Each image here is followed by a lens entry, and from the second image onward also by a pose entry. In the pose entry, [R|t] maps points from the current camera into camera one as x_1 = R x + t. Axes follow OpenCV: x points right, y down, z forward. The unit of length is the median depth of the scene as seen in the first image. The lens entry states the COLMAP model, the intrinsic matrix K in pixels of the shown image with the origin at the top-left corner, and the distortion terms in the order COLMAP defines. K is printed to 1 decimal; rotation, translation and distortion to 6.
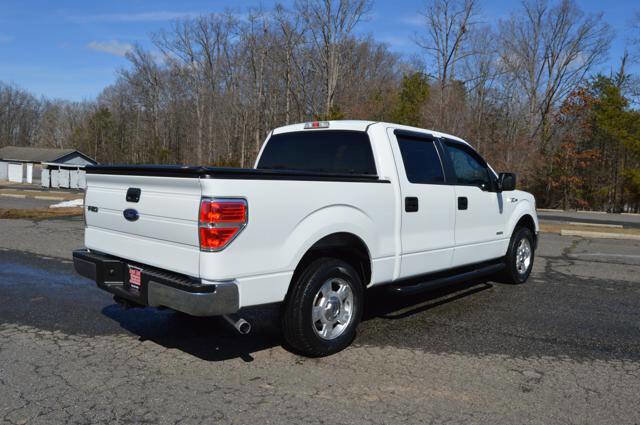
lens RADIAL K [[537.9, 0, 328.2], [0, 537.9, 209.8], [0, 0, 1]] dist [-0.085223, 0.023091]
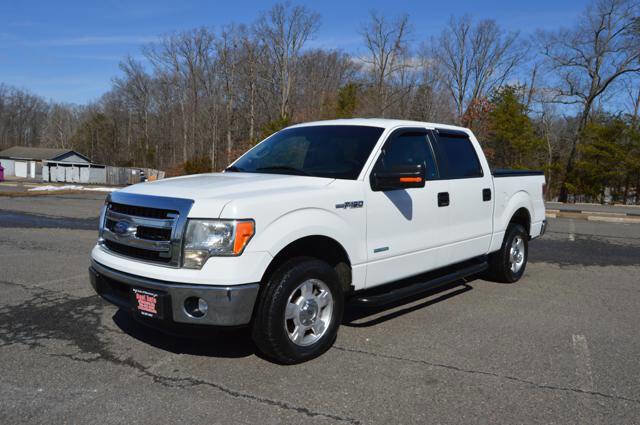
lens RADIAL K [[505.9, 0, 326.6], [0, 505.9, 211.7], [0, 0, 1]] dist [-0.094443, 0.033046]
pose [[0.999985, -0.001384, 0.005216, 0.096275], [0.001311, 0.999902, 0.013962, 0.011815], [-0.005235, -0.013955, 0.999889, -0.120645]]
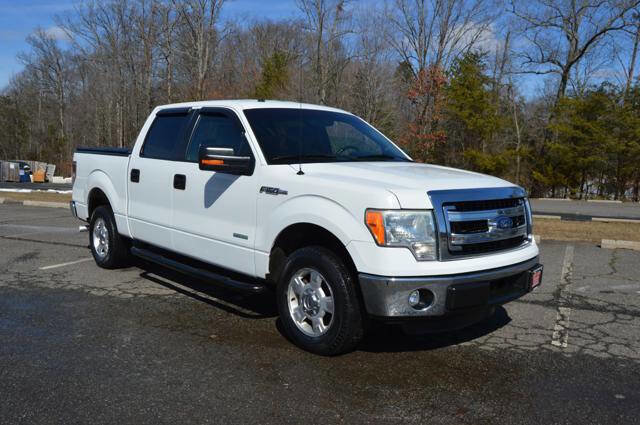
lens RADIAL K [[564.5, 0, 330.9], [0, 564.5, 204.1], [0, 0, 1]] dist [-0.072874, 0.008769]
pose [[0.999349, -0.013944, 0.033267, 0.212156], [0.013718, 0.999881, 0.007021, 0.008429], [-0.033361, -0.006560, 0.999422, -0.017946]]
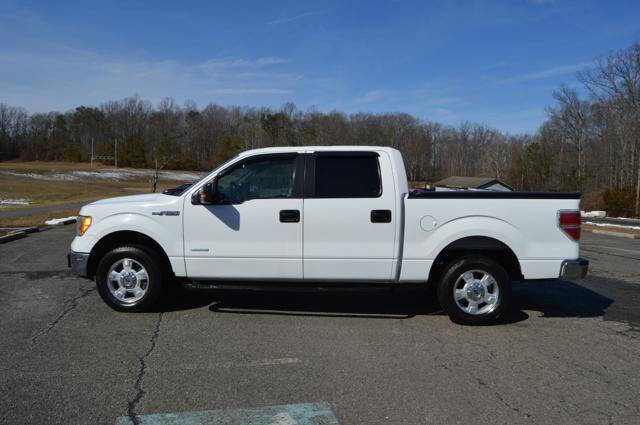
lens RADIAL K [[505.9, 0, 327.0], [0, 505.9, 212.8], [0, 0, 1]] dist [-0.094443, 0.033046]
pose [[0.648551, 0.030006, -0.760579, 0.201195], [-0.062219, 0.997969, -0.013684, 0.010955], [0.758624, 0.056197, 0.649101, -0.086806]]
